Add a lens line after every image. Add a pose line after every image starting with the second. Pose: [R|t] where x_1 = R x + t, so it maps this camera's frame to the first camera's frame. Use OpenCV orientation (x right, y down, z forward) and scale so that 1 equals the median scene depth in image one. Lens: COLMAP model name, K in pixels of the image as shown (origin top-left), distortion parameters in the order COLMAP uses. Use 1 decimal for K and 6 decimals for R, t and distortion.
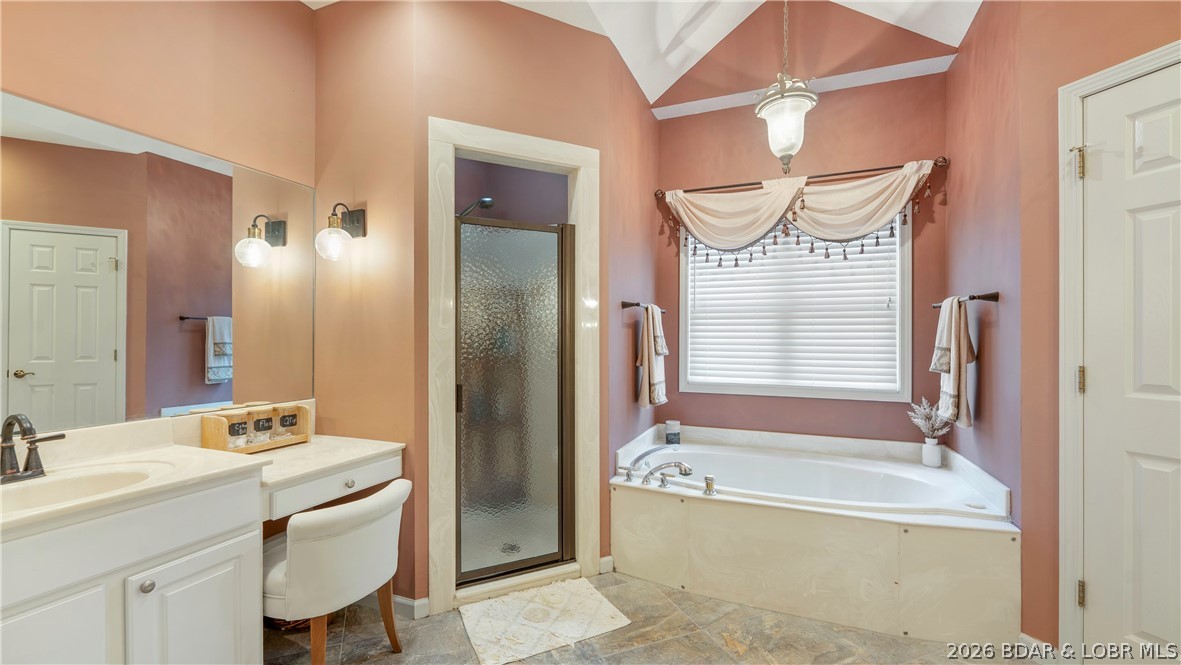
lens RADIAL K [[480.5, 0, 583.1], [0, 480.5, 337.1], [0, 0, 1]] dist [0.007749, -0.003579]
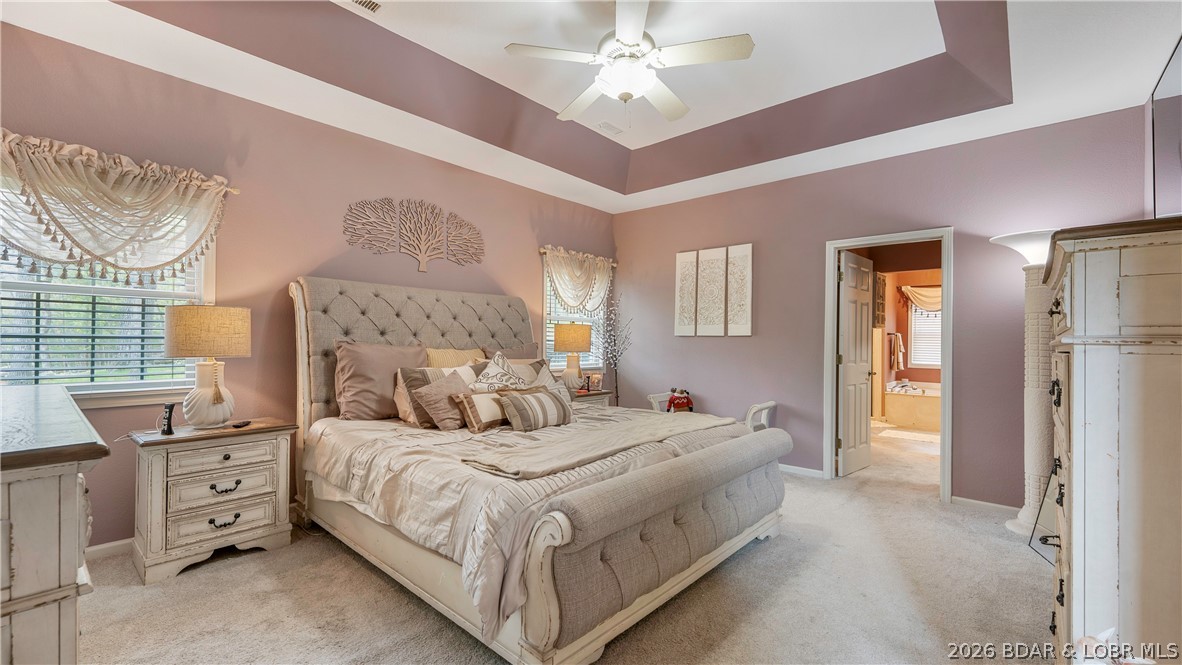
lens RADIAL K [[480.9, 0, 587.5], [0, 480.9, 339.0], [0, 0, 1]] dist [0.007749, -0.003579]
pose [[0.945198, 0.005779, -0.326447, -0.757073], [-0.007619, 0.999961, -0.004359, -0.010473], [0.326409, 0.006607, 0.945205, -2.596072]]
